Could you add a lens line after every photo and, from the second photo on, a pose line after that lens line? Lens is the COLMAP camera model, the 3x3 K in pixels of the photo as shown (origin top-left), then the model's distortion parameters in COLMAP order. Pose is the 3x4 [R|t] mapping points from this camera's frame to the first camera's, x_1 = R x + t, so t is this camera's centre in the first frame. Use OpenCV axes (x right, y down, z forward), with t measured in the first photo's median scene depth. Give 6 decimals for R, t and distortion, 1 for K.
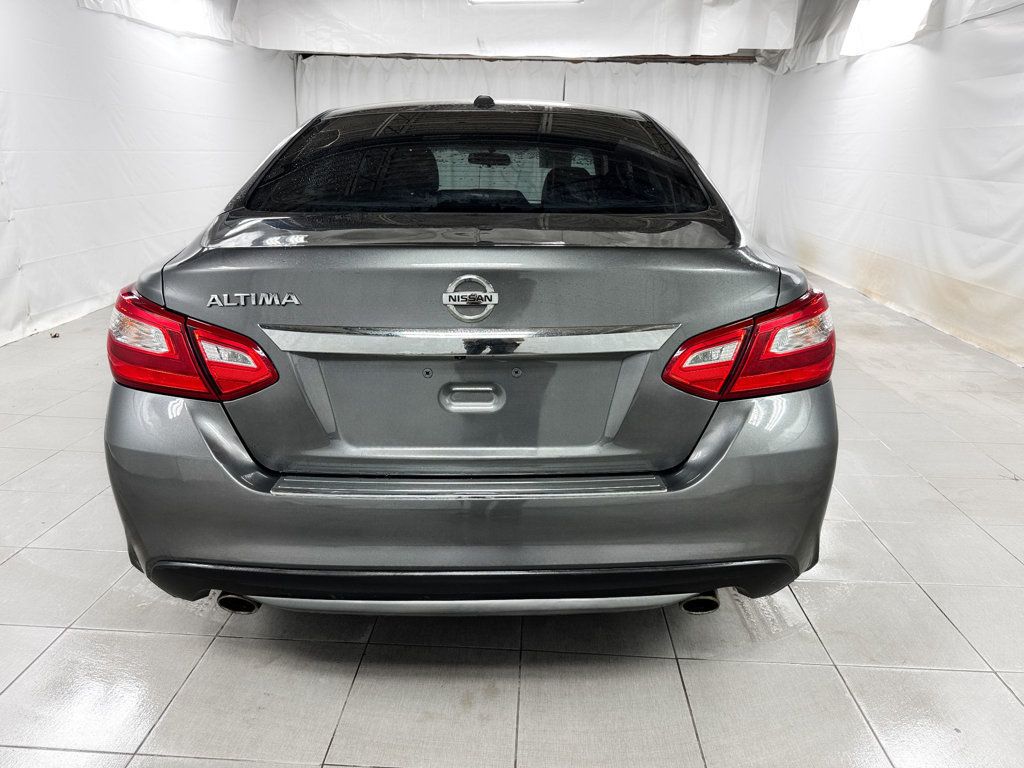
lens RADIAL K [[720.5, 0, 512.0], [0, 720.5, 384.0], [0, 0, 1]] dist [0.001928, -0.003235]
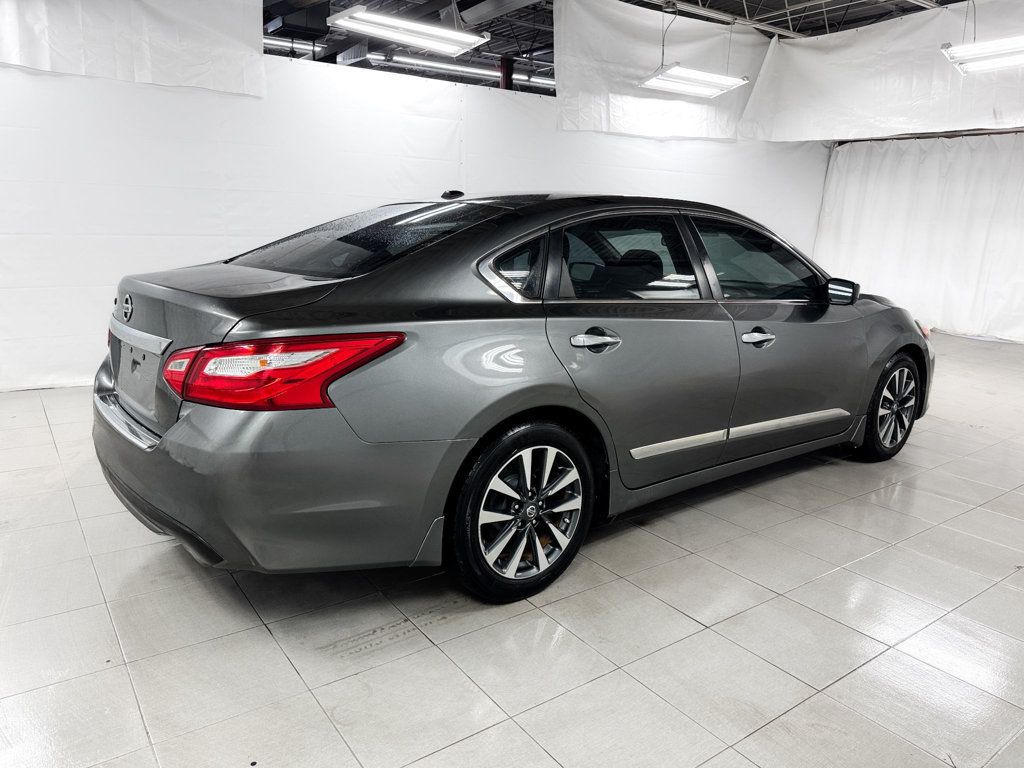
lens RADIAL K [[735.5, 0, 512.0], [0, 735.5, 384.0], [0, 0, 1]] dist [0.001319, -0.003408]
pose [[0.615702, 0.168594, -0.769732, 0.270208], [-0.255936, 0.966668, 0.007008, -0.027269], [0.745257, 0.192688, 0.638329, 0.081091]]
